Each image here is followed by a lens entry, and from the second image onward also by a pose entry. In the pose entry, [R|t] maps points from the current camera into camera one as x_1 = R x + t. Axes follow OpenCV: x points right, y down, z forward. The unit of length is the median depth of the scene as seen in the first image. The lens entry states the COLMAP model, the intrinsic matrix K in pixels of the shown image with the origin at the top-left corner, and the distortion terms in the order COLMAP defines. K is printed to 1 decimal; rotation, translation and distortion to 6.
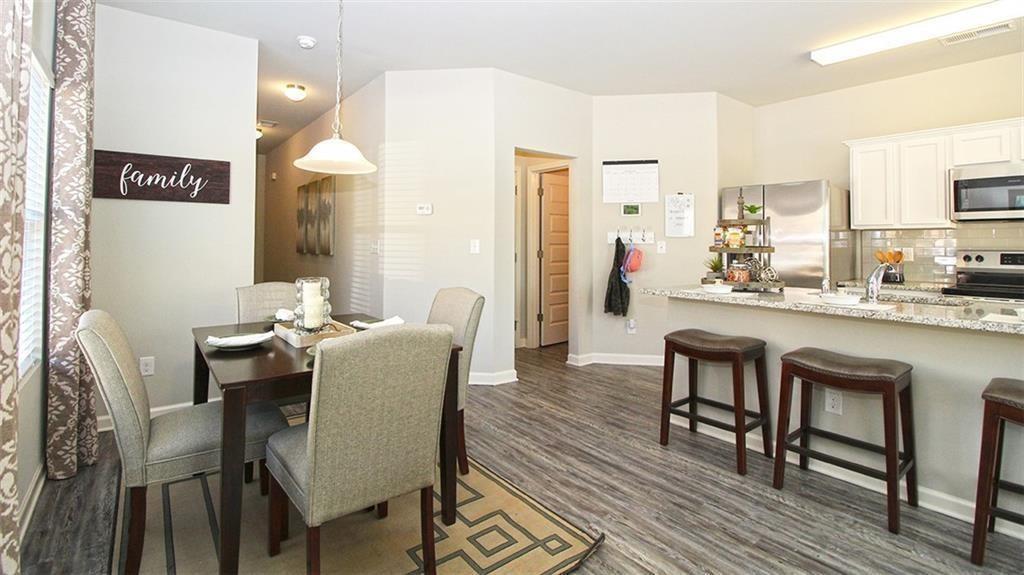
lens RADIAL K [[474.8, 0, 510.7], [0, 474.8, 285.9], [0, 0, 1]] dist [-0.023084, -0.001565]
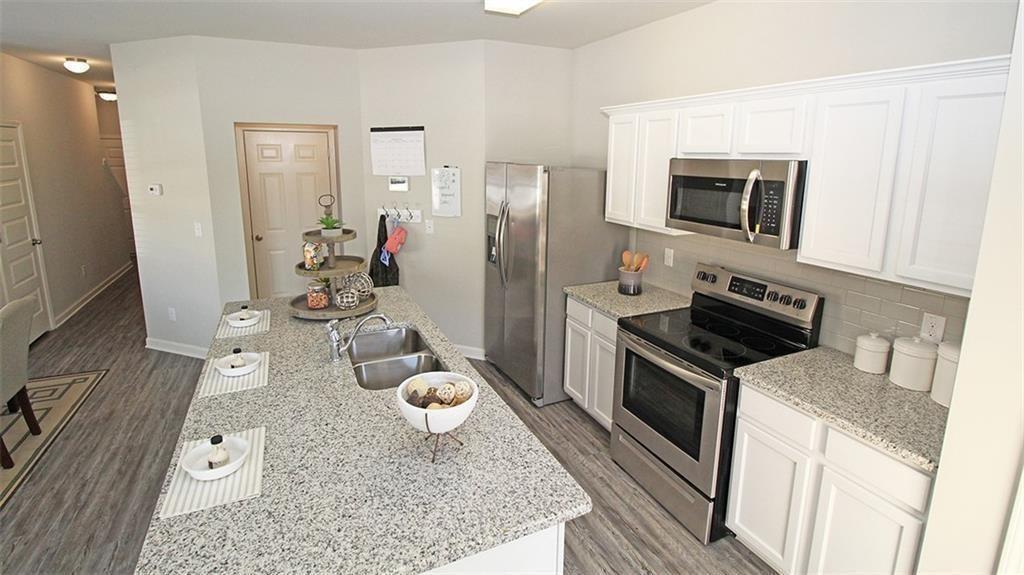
lens RADIAL K [[474.8, 0, 512.5], [0, 474.8, 290.8], [0, 0, 1]] dist [-0.023084, -0.001565]
pose [[0.975652, 0.069792, -0.207922, 0.681503], [-0.028021, 0.979915, 0.197437, -0.147399], [0.217525, -0.186804, 0.958012, 0.145125]]
